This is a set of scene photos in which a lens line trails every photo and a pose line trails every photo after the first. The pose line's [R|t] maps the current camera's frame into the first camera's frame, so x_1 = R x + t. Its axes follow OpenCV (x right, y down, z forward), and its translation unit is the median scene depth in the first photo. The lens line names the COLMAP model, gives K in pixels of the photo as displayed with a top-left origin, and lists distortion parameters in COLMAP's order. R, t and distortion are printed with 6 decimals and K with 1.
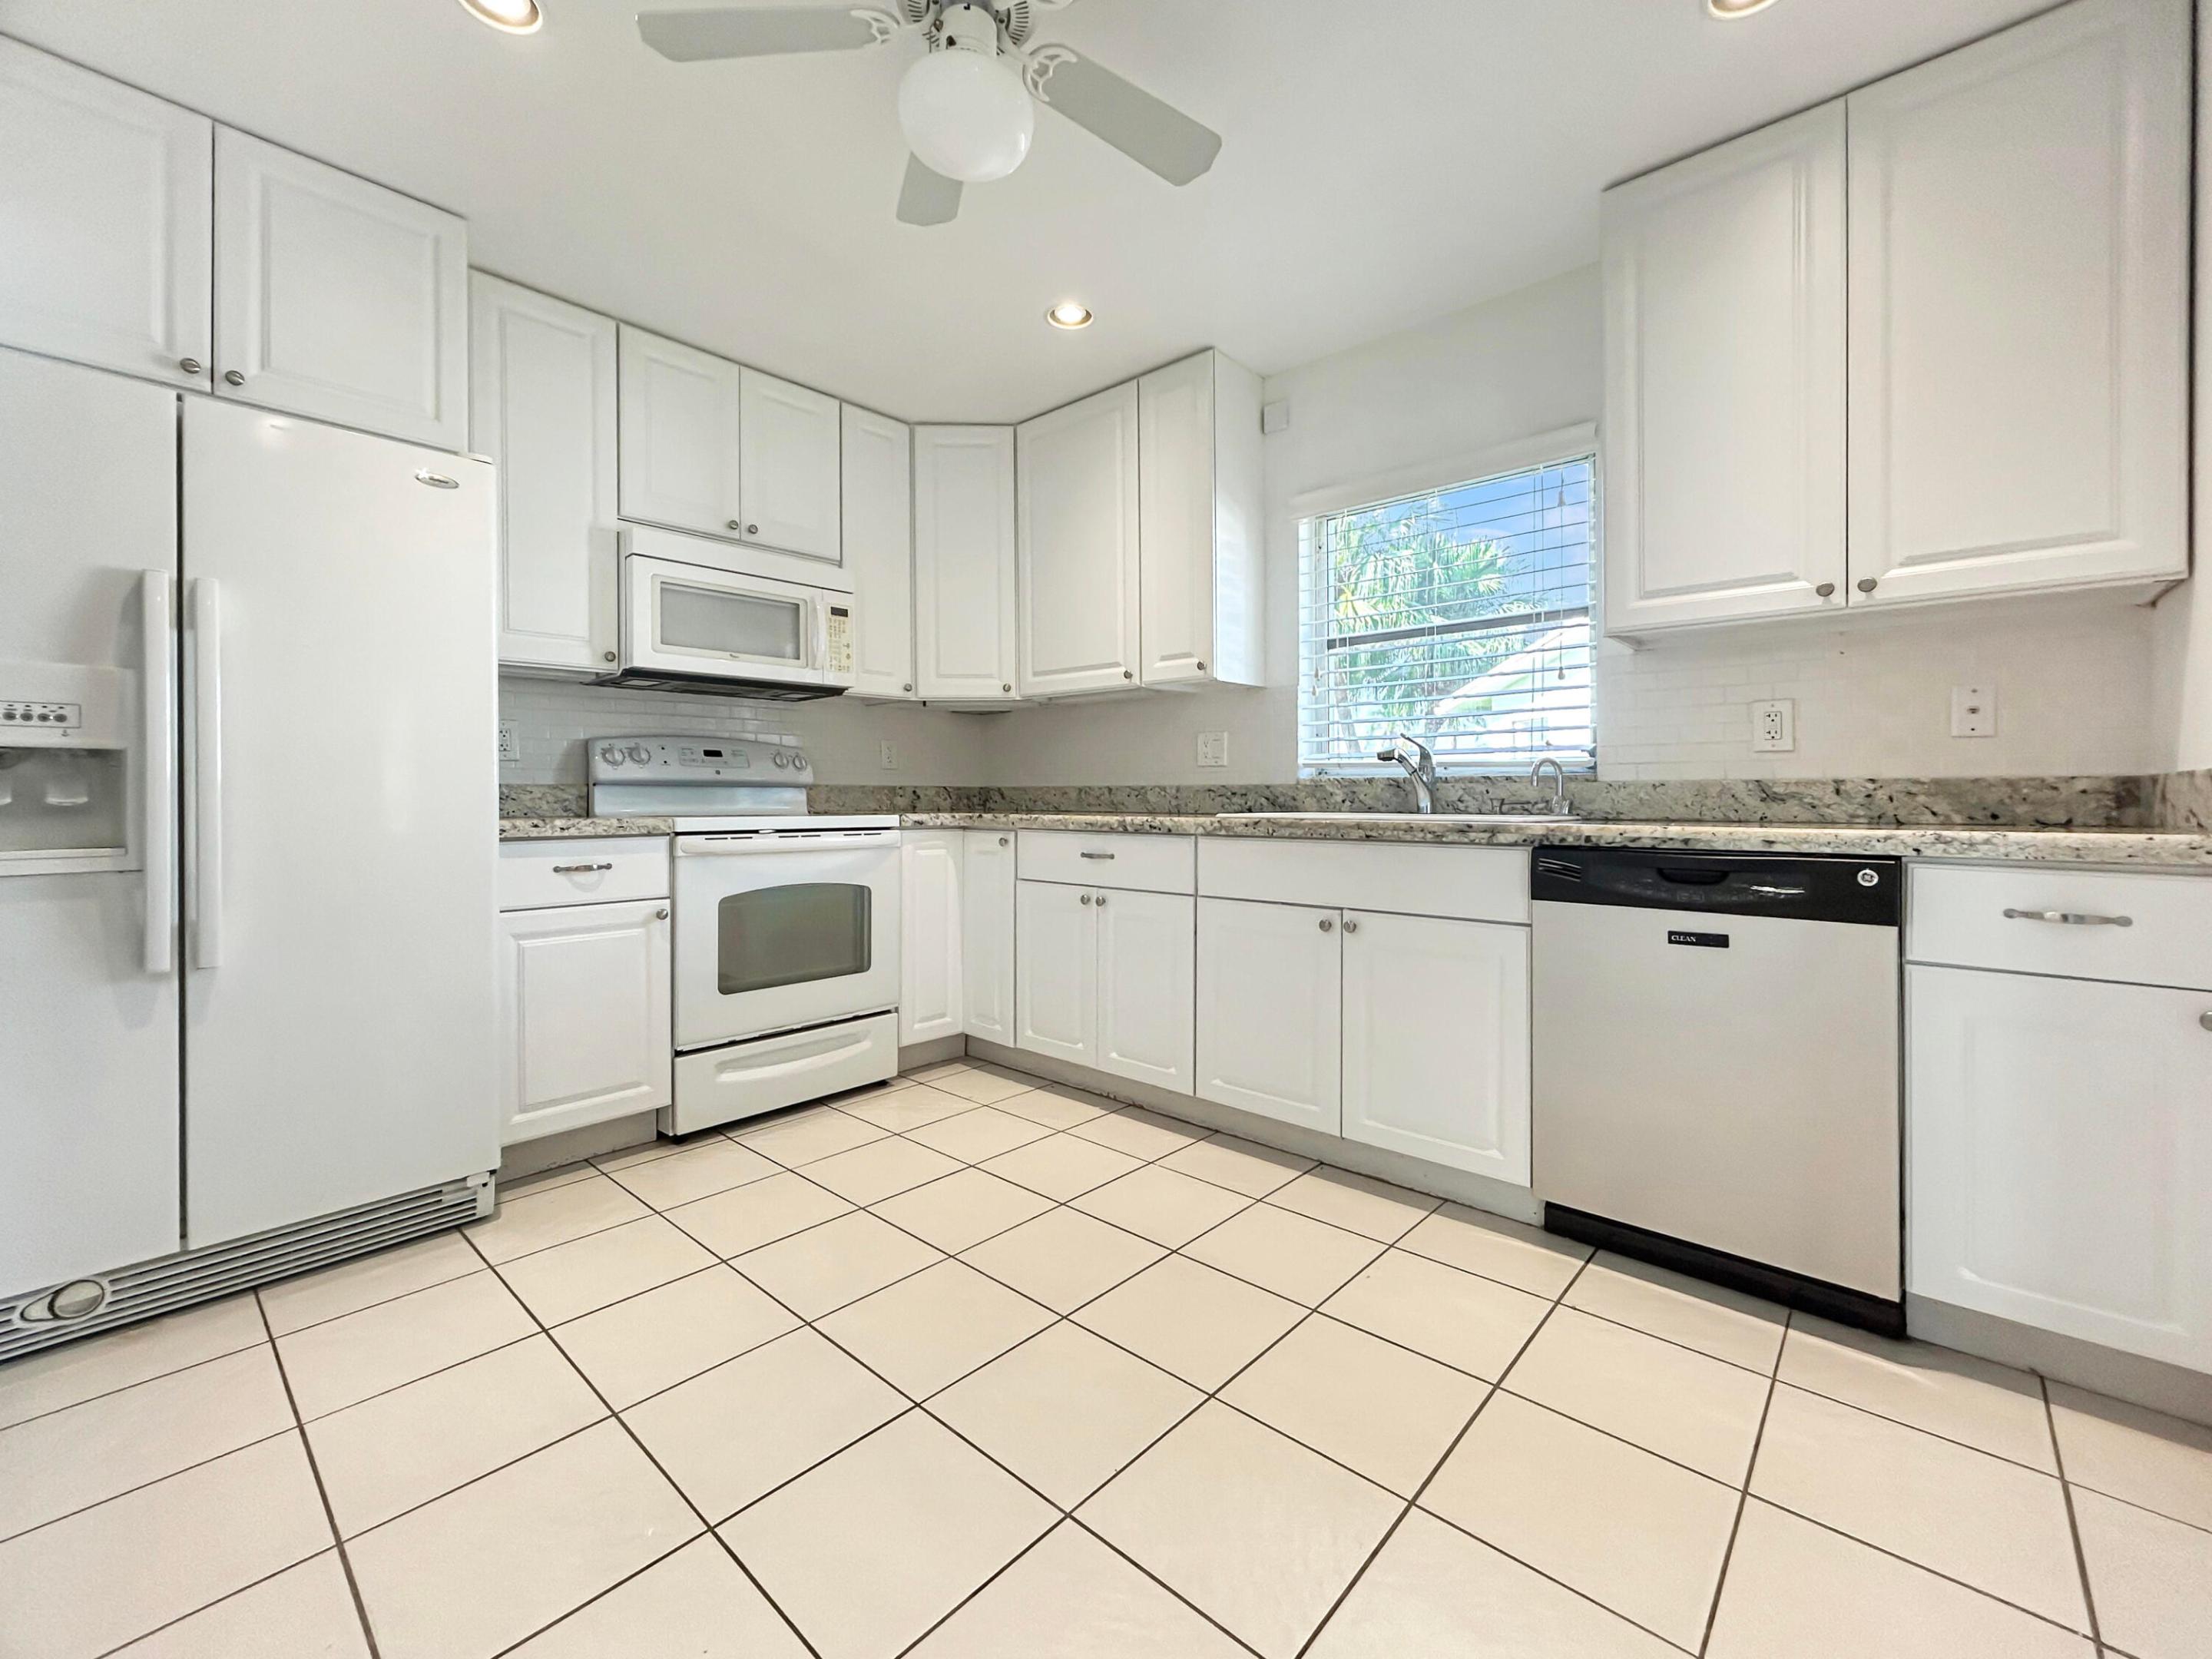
lens RADIAL K [[896.2, 0, 1111.3], [0, 896.2, 799.2], [0, 0, 1]] dist [-0.006155, -0.000329]
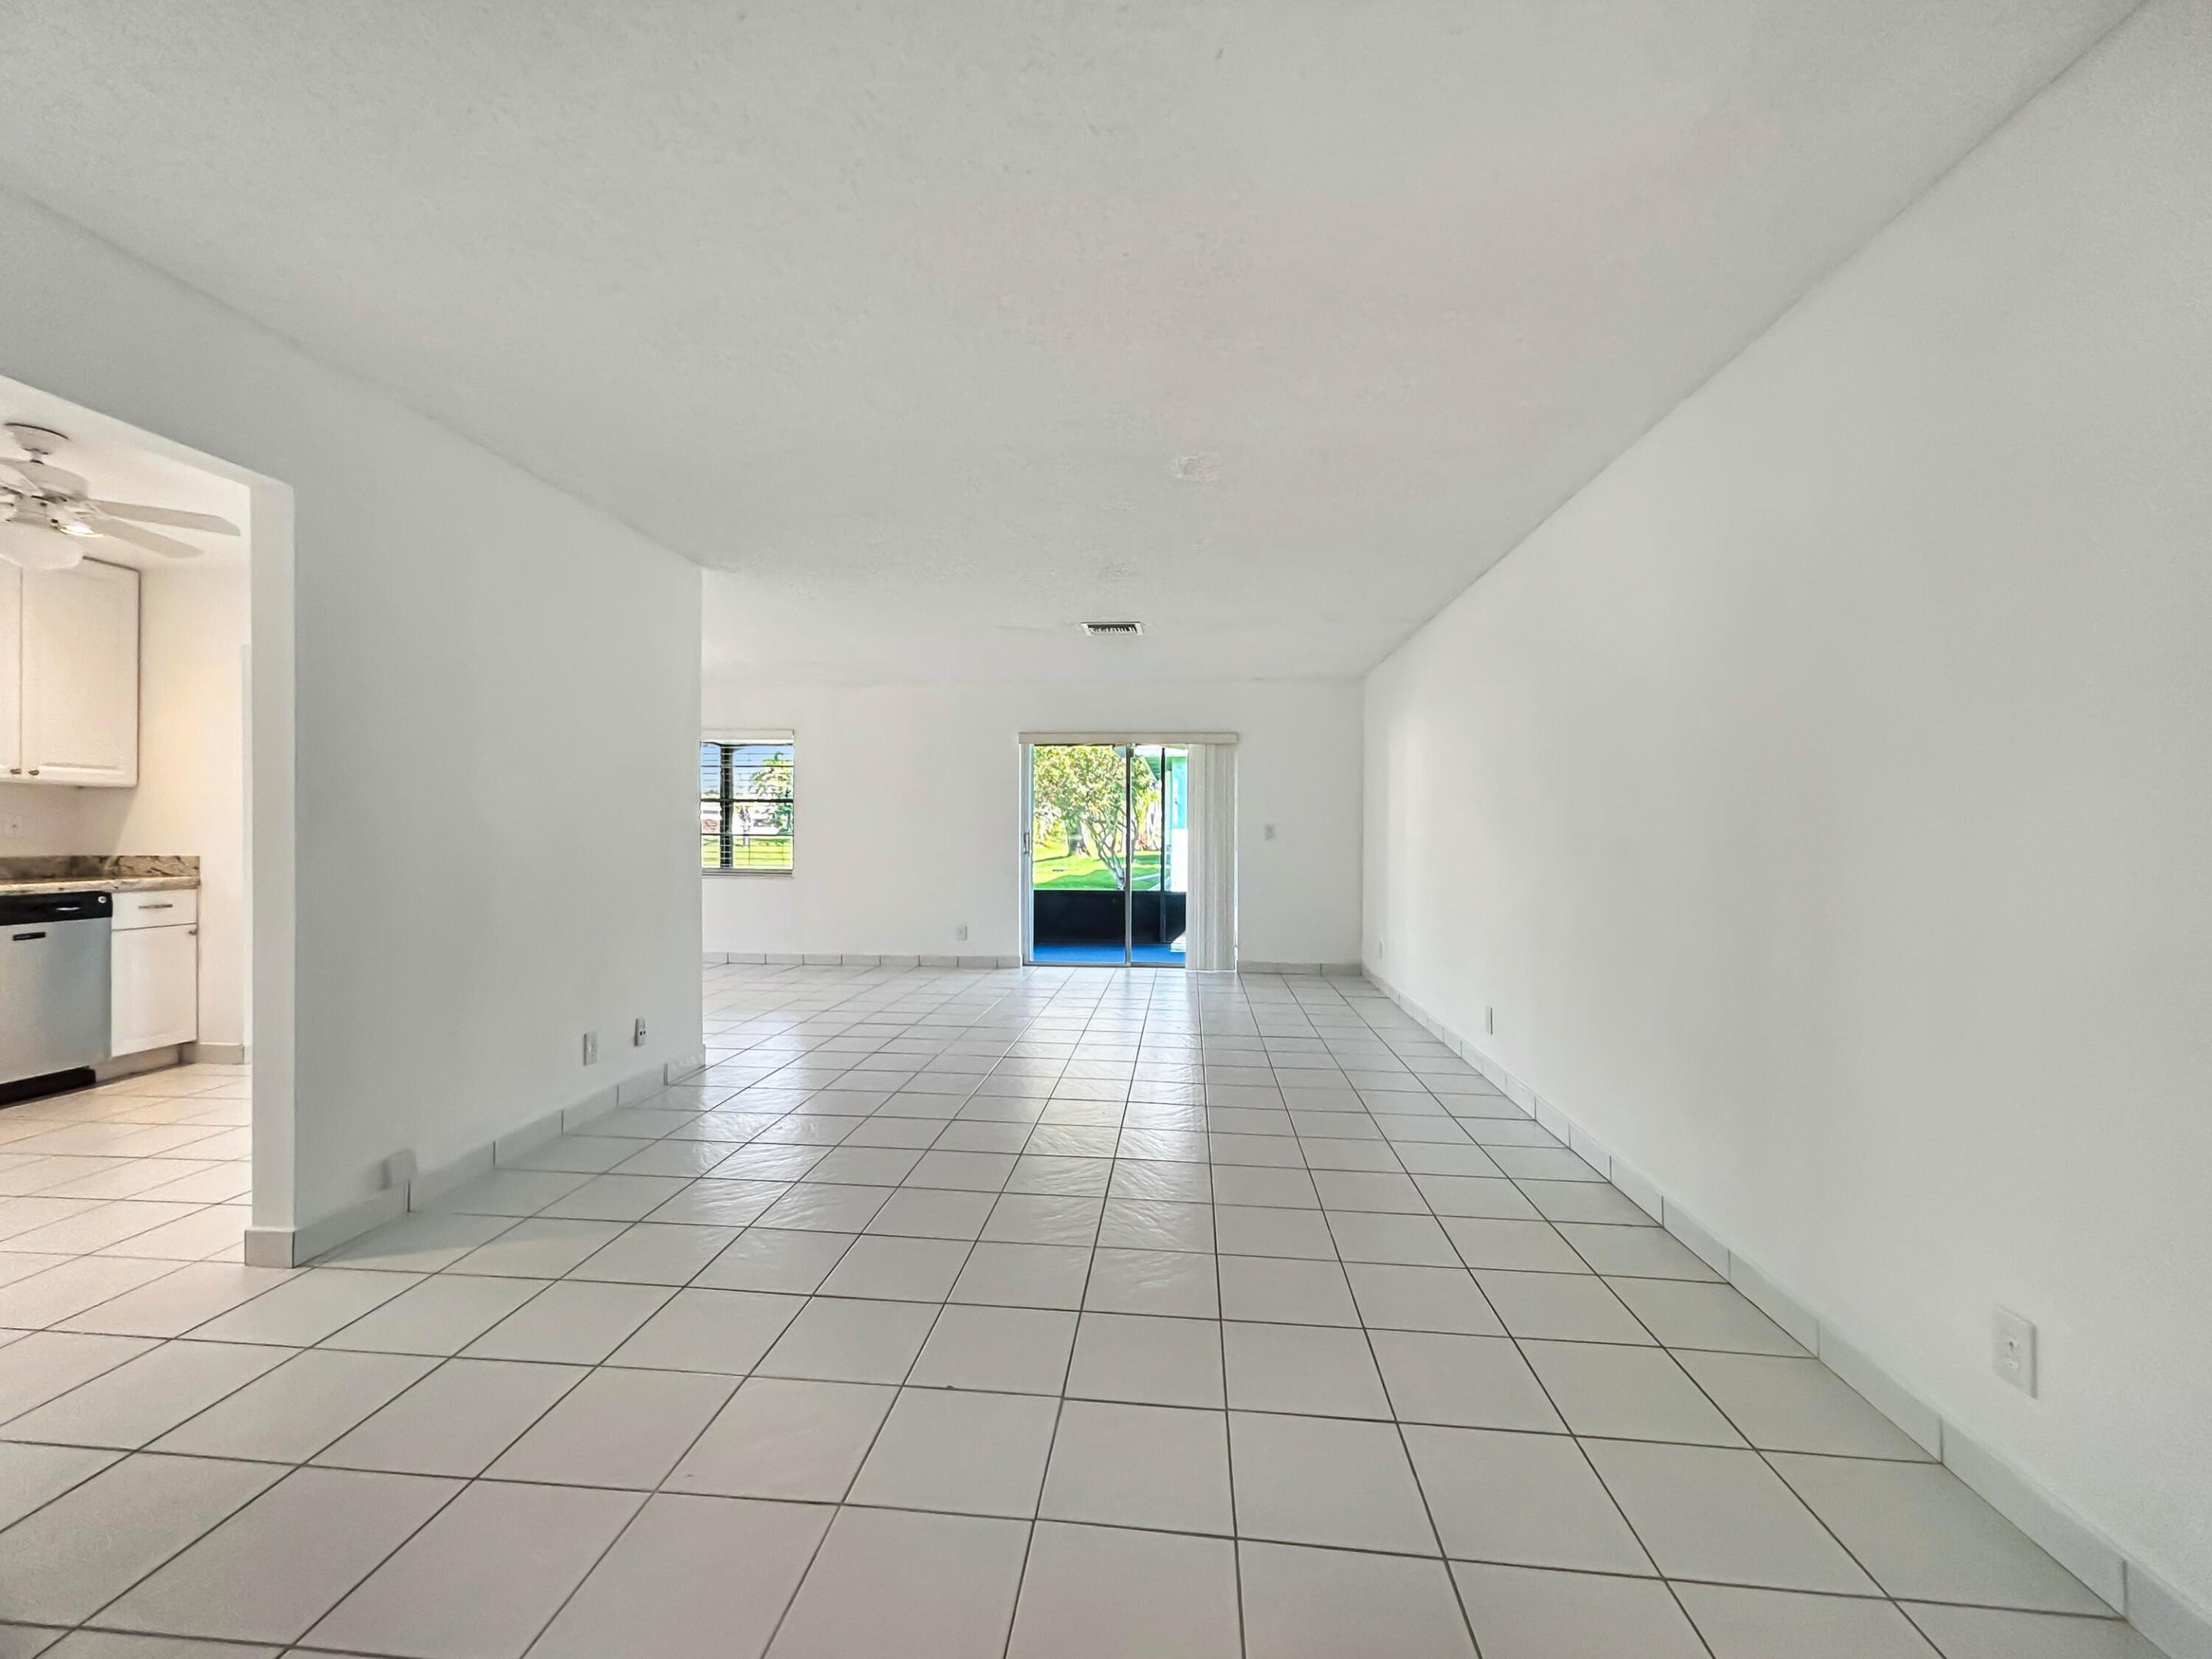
lens RADIAL K [[917.8, 0, 1119.4], [0, 917.8, 834.4], [0, 0, 1]] dist [0.000846, -0.000556]
pose [[-0.602492, -0.007233, 0.798092, -1.979434], [-0.000393, 0.999961, 0.008766, -0.081308], [-0.798125, 0.004968, -0.602472, 0.168305]]
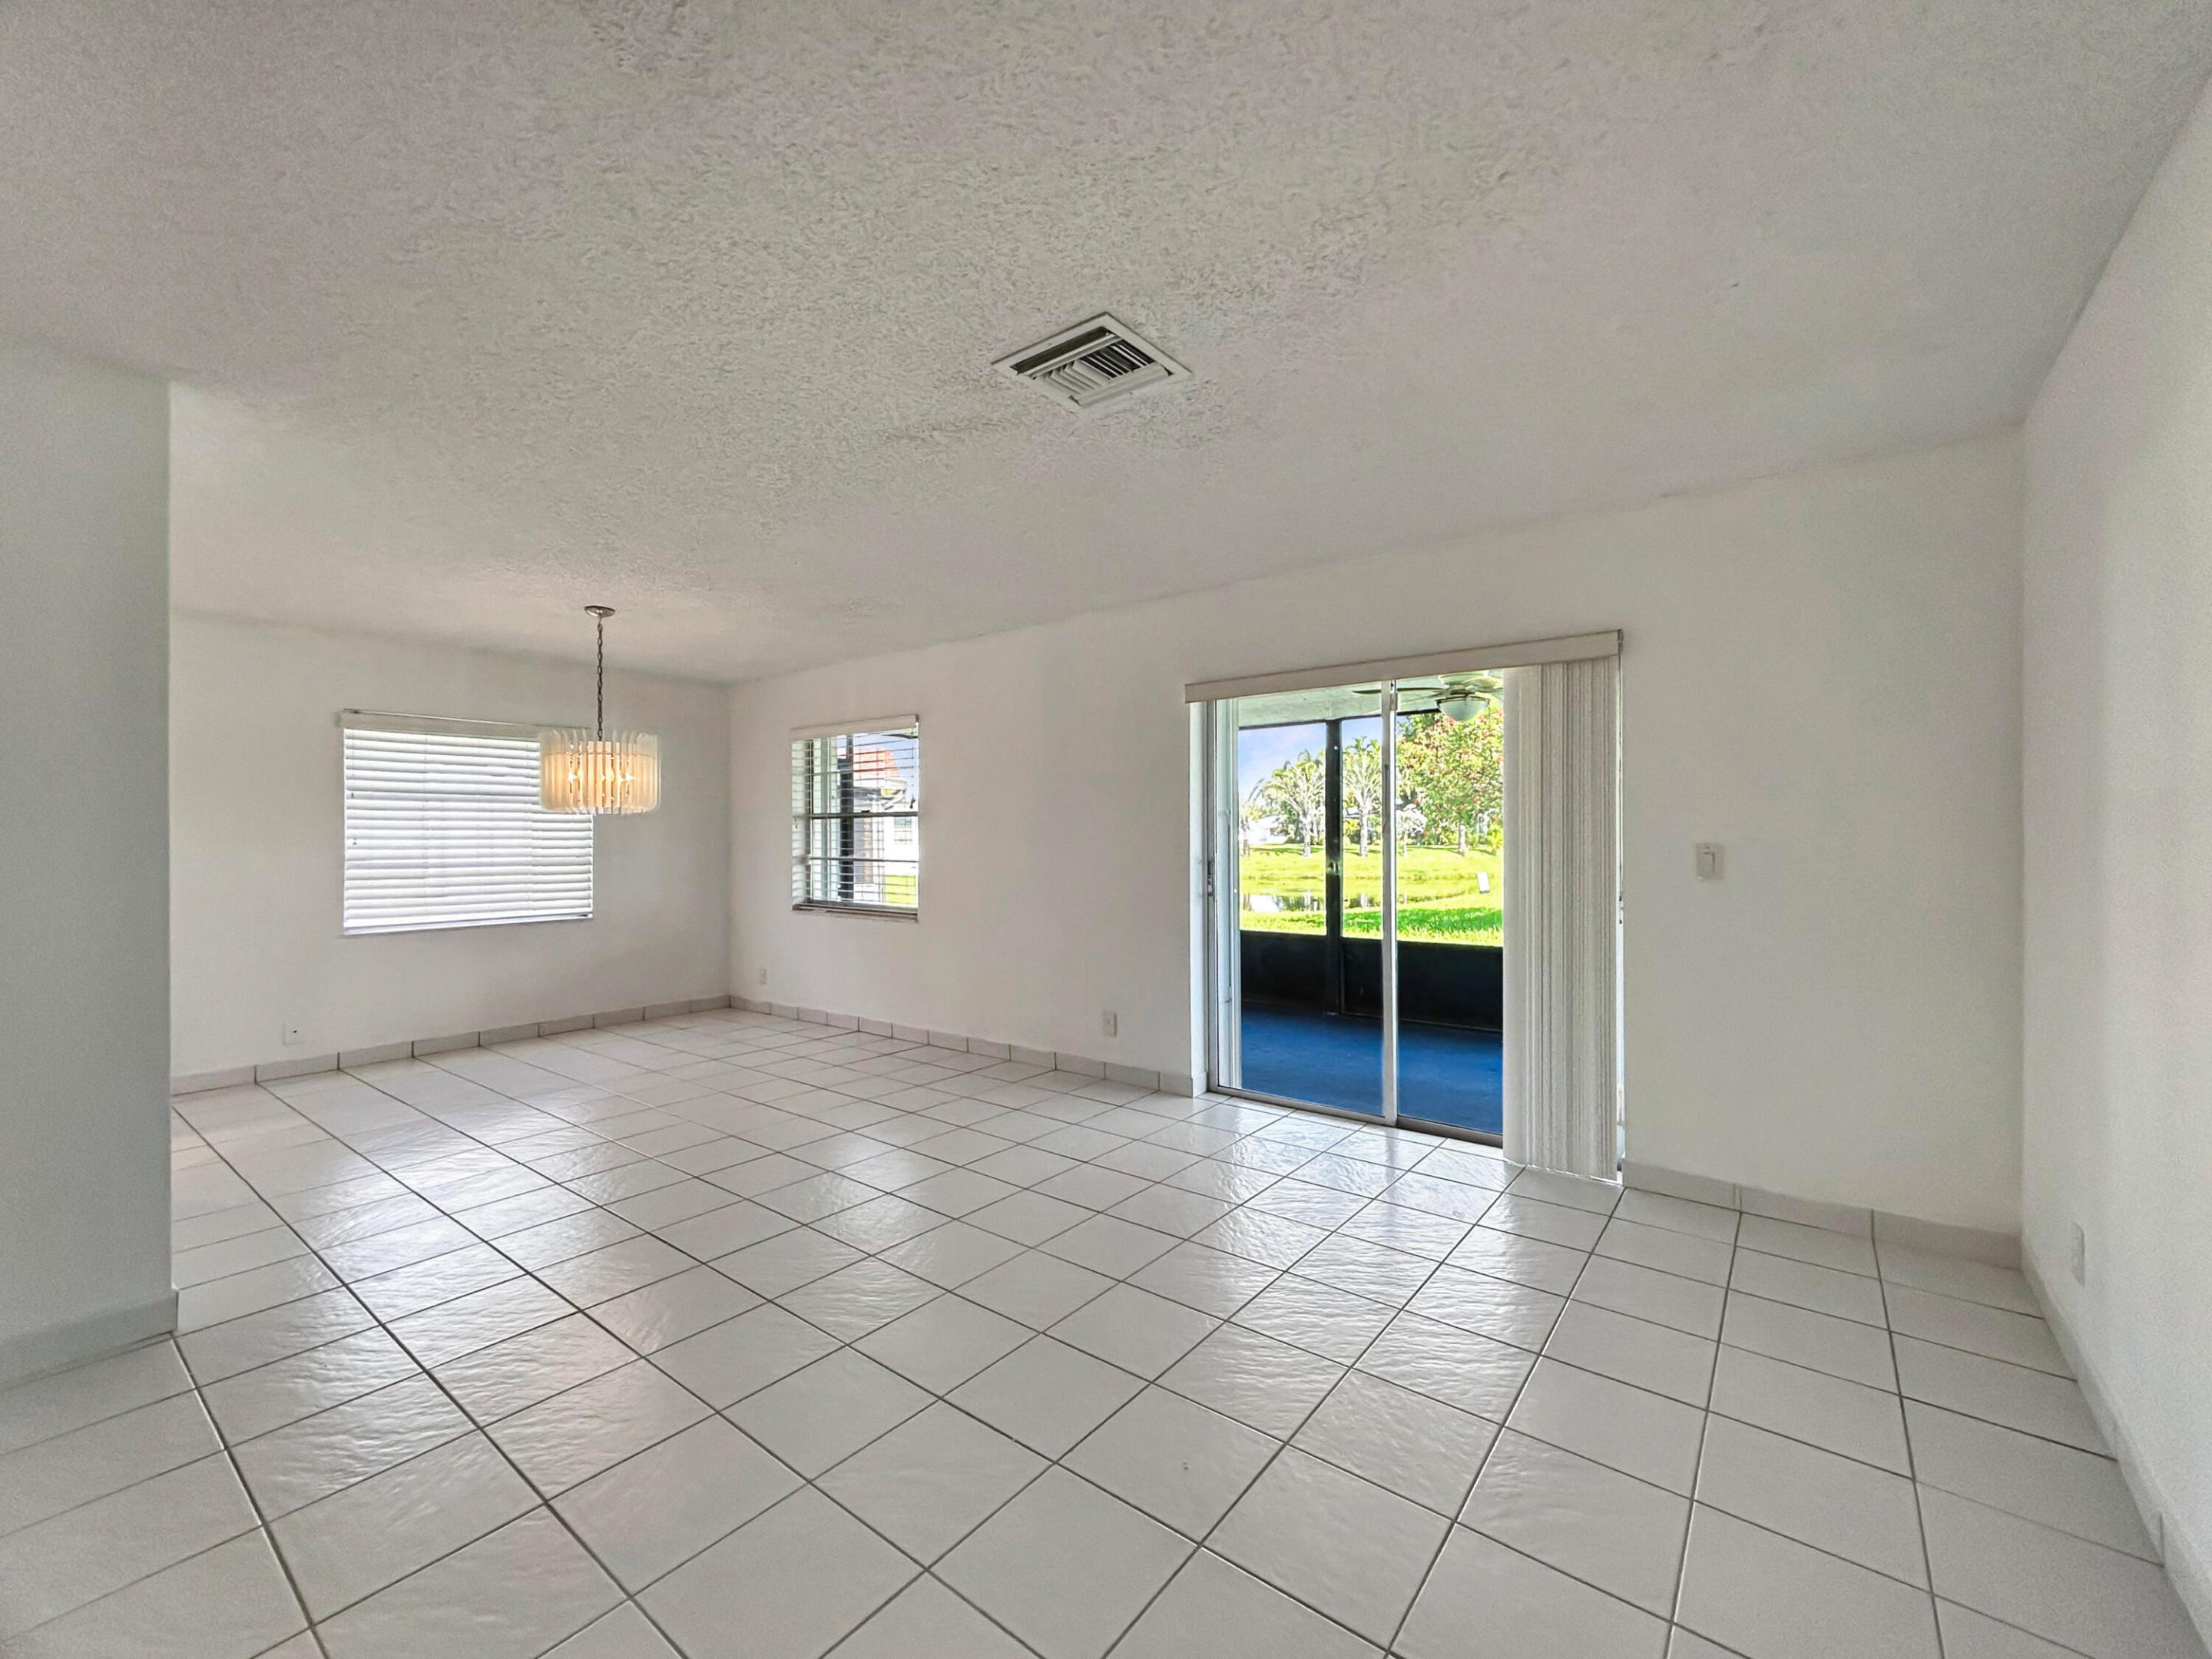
lens RADIAL K [[921.1, 0, 1091.7], [0, 921.1, 834.2], [0, 0, 1]] dist [-0.001142, -0.000912]
pose [[-0.065182, 0.004295, 0.997864, -1.031916], [0.013697, 0.999900, -0.003409, -0.104084], [-0.997779, 0.013445, -0.065234, -1.161796]]
